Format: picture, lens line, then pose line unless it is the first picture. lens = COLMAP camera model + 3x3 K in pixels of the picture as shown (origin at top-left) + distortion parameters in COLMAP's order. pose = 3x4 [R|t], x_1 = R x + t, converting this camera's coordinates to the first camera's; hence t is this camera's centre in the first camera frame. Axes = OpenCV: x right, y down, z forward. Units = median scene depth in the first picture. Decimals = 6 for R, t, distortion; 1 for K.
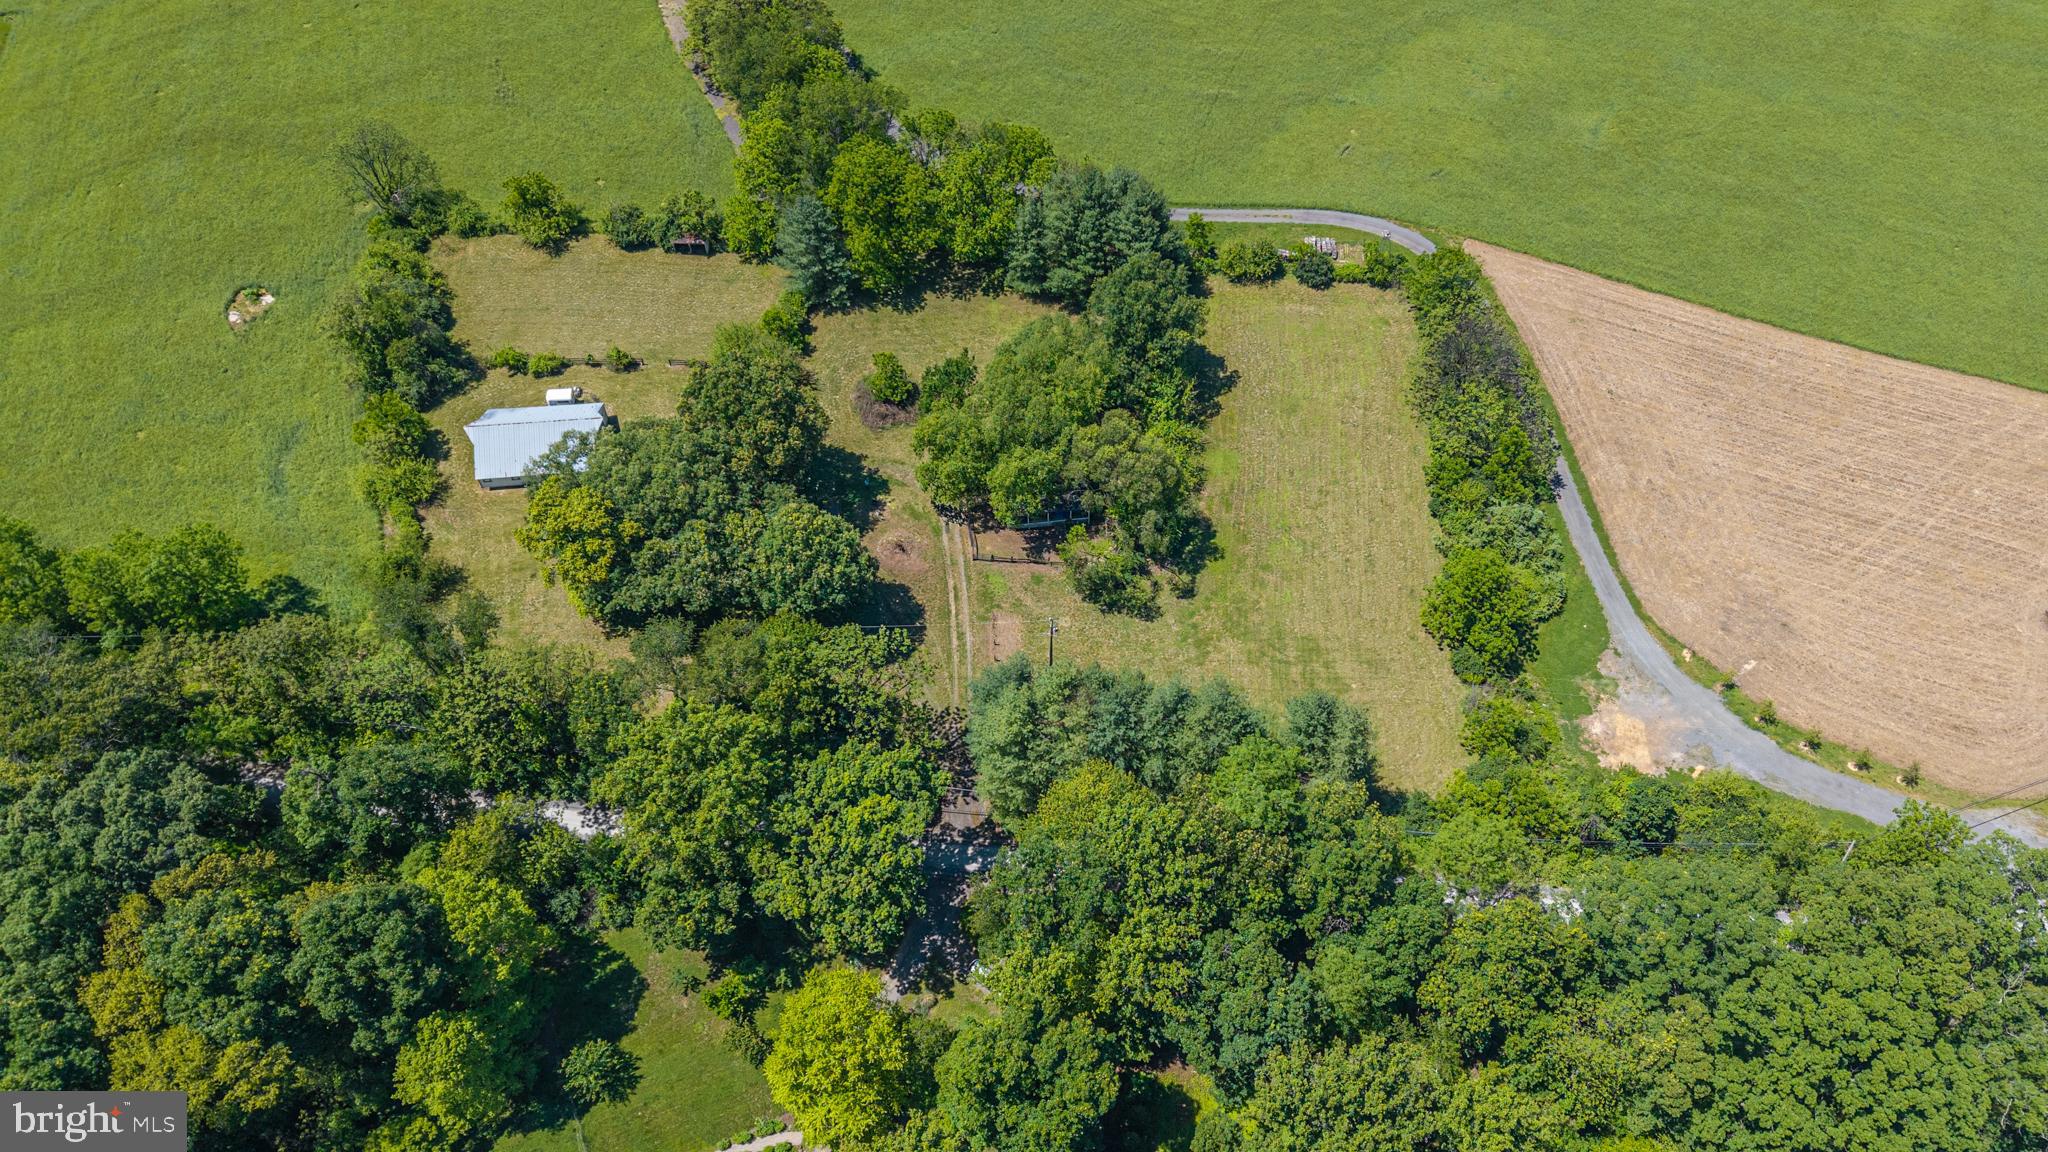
lens RADIAL K [[1379.3, 0, 1024.0], [0, 1379.3, 576.0], [0, 0, 1]] dist [0.011950, -0.006982]
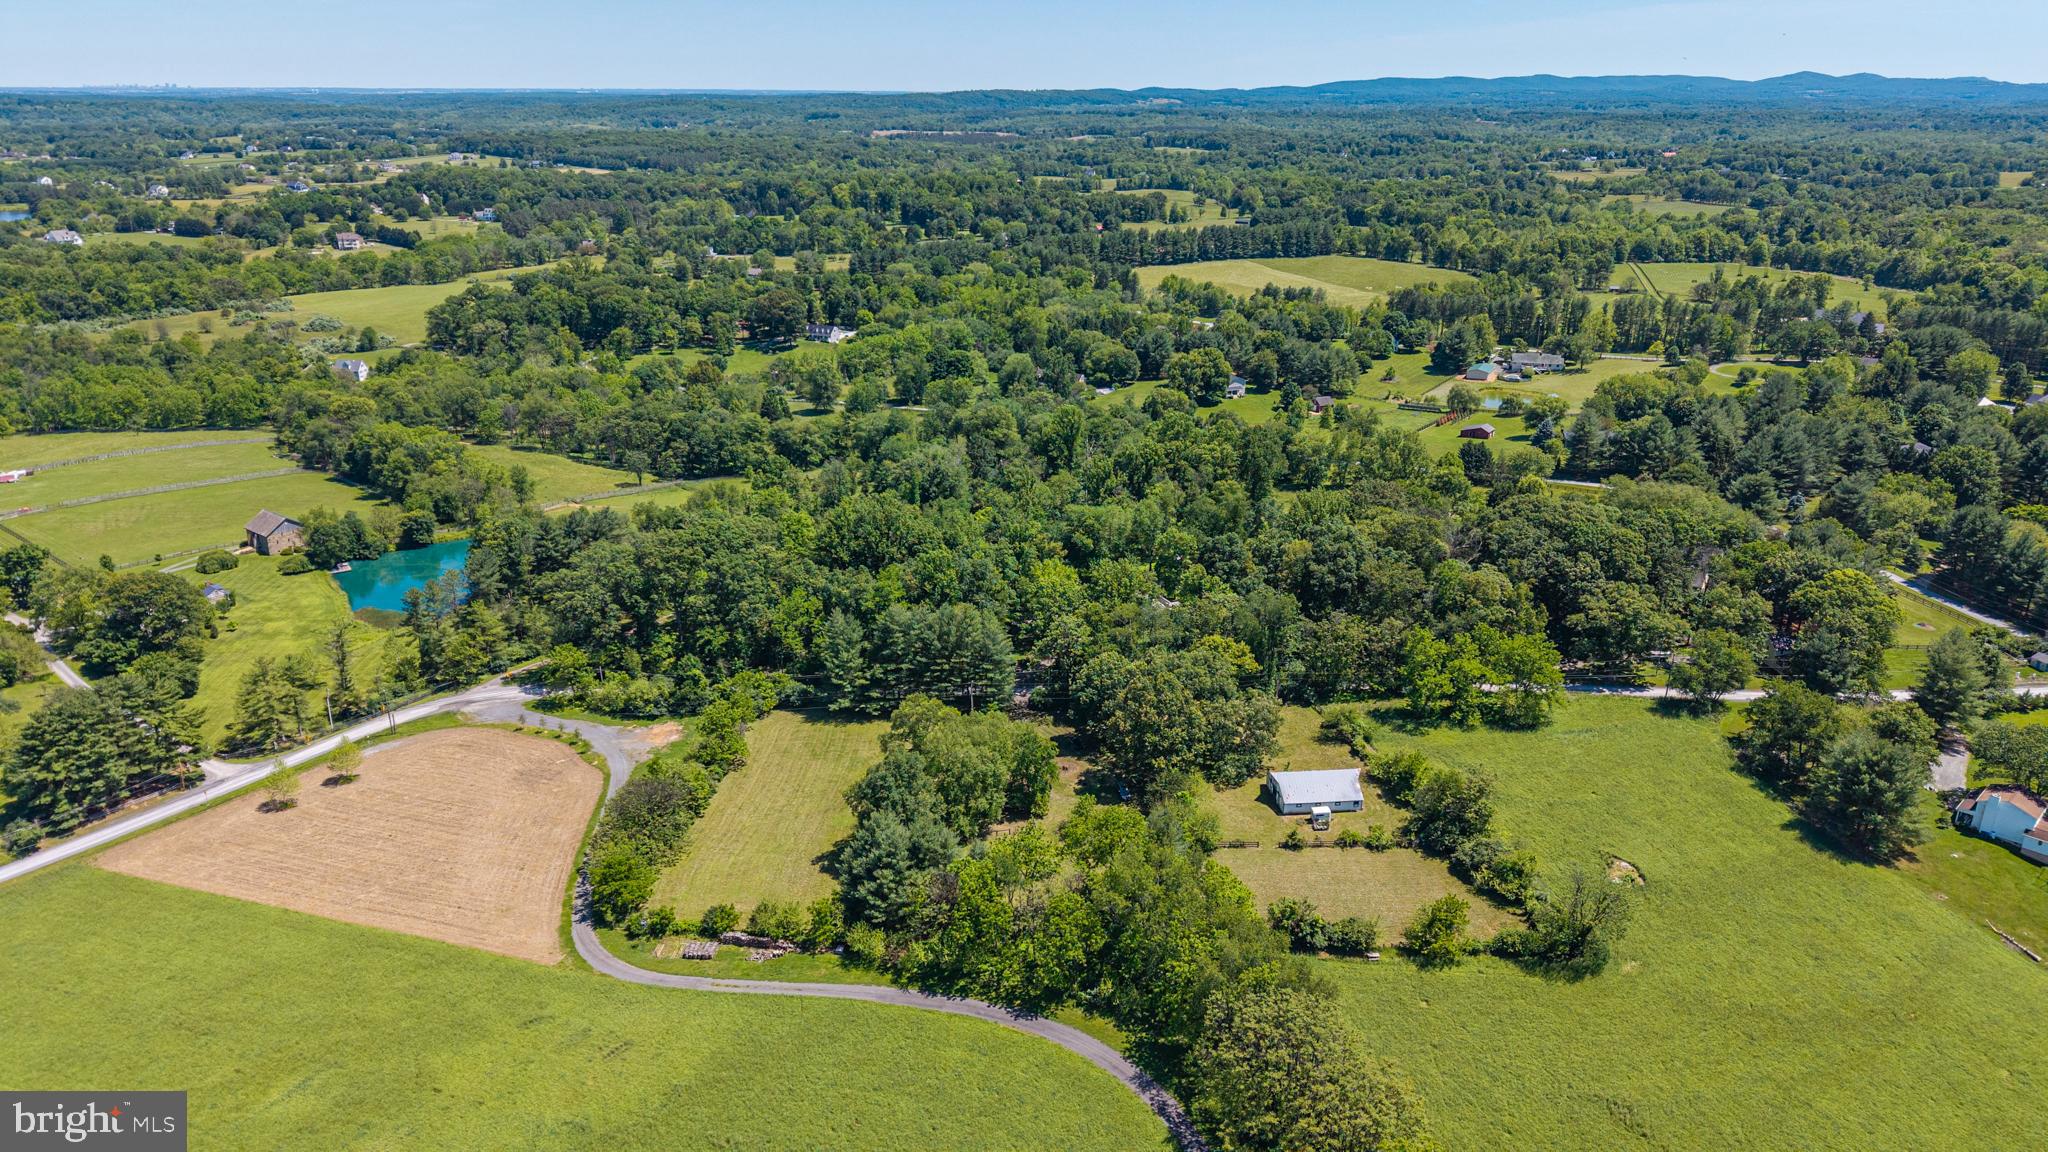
lens RADIAL K [[1379.3, 0, 1024.0], [0, 1379.3, 576.0], [0, 0, 1]] dist [0.011950, -0.006982]
pose [[-0.999736, 0.000839, -0.022948, -0.007017], [-0.021697, 0.292742, 0.955945, -1.512226], [0.007520, 0.956191, -0.292647, 1.176386]]
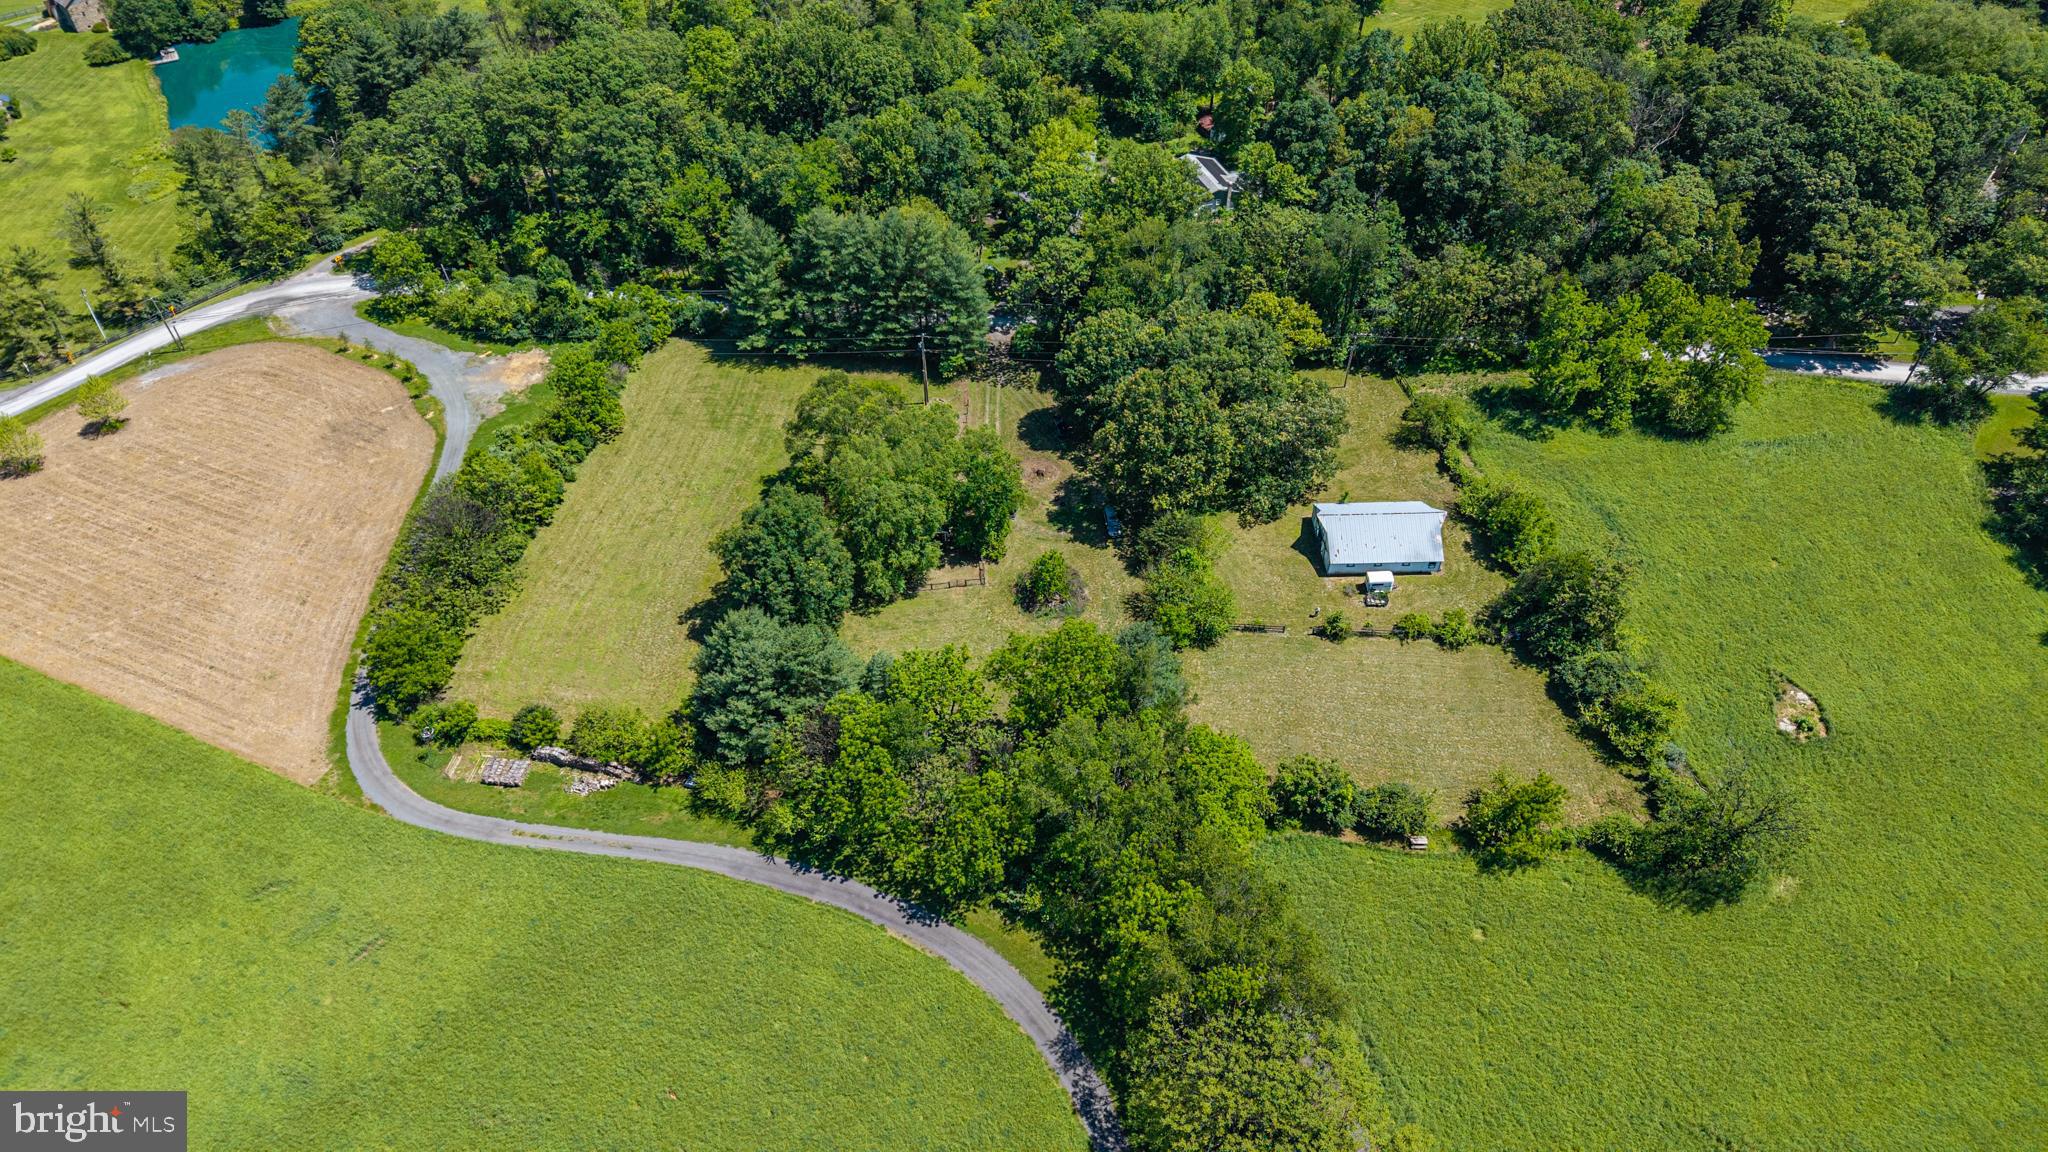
lens RADIAL K [[1379.3, 0, 1024.0], [0, 1379.3, 576.0], [0, 0, 1]] dist [0.011950, -0.006982]
pose [[-0.998642, -0.042618, 0.029977, -0.110070], [0.035265, -0.129311, 0.990977, -1.117265], [-0.038357, 0.990688, 0.130638, 0.875747]]
